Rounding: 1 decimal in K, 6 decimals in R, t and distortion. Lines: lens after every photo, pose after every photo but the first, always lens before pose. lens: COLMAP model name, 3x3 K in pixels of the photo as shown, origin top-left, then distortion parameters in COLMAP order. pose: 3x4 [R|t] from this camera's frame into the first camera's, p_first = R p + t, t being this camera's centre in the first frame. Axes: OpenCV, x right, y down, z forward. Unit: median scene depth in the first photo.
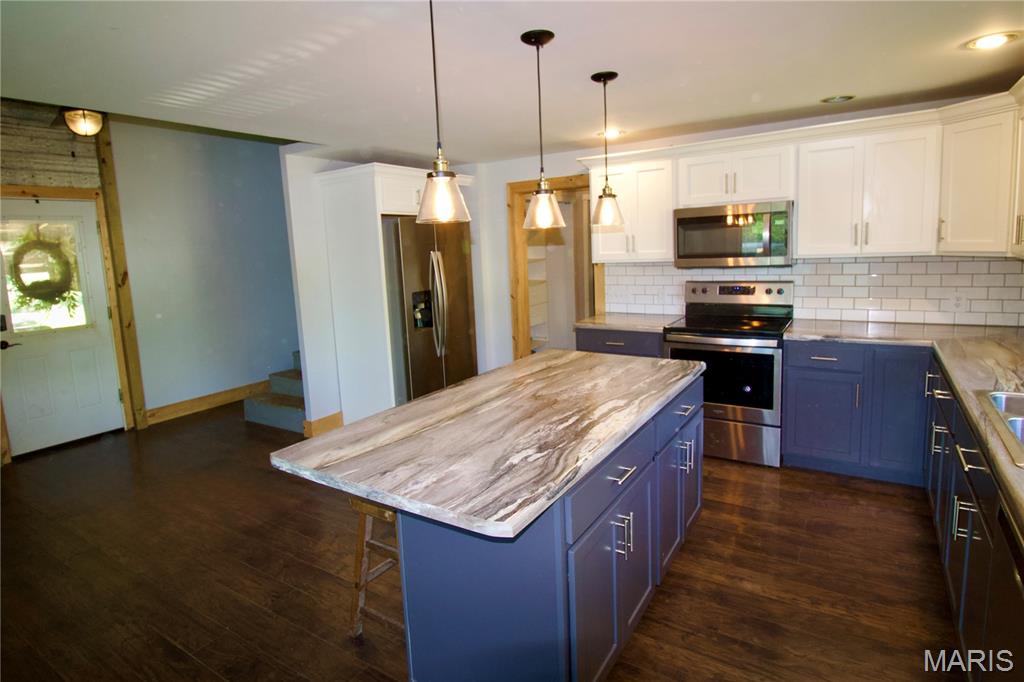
lens RADIAL K [[545.6, 0, 514.8], [0, 545.6, 333.2], [0, 0, 1]] dist [-0.017264, 0.000815]
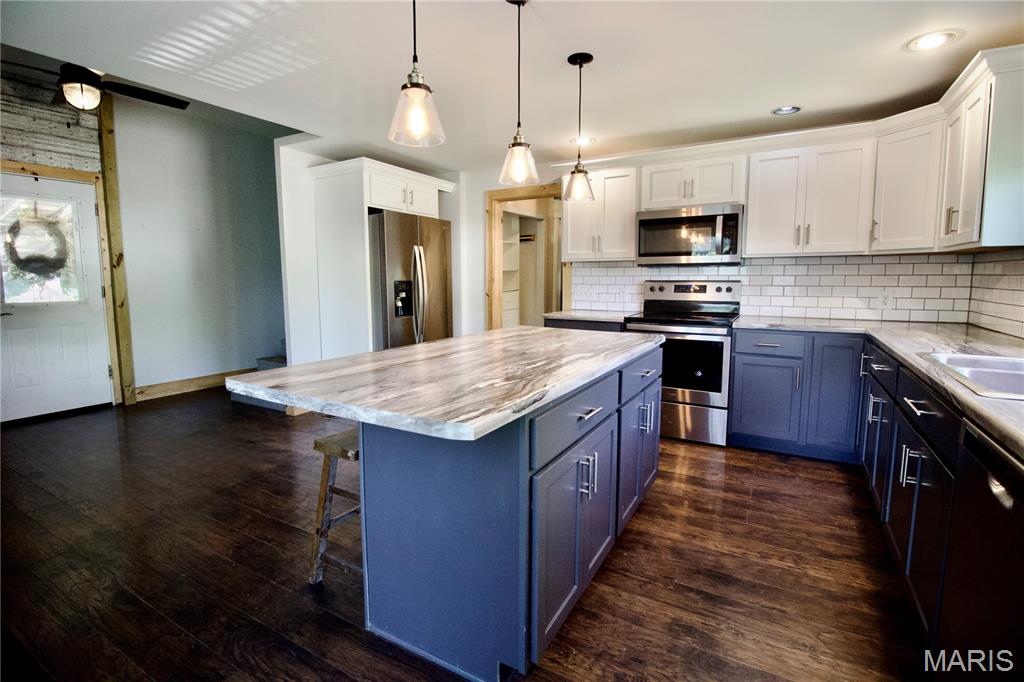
lens RADIAL K [[480.9, 0, 515.8], [0, 480.9, 336.4], [0, 0, 1]] dist [-0.012609, -0.005220]
pose [[0.997842, 0.036479, 0.054595, 0.006273], [-0.035265, 0.999113, -0.023026, 0.084103], [-0.055387, 0.021051, 0.998243, 0.071561]]
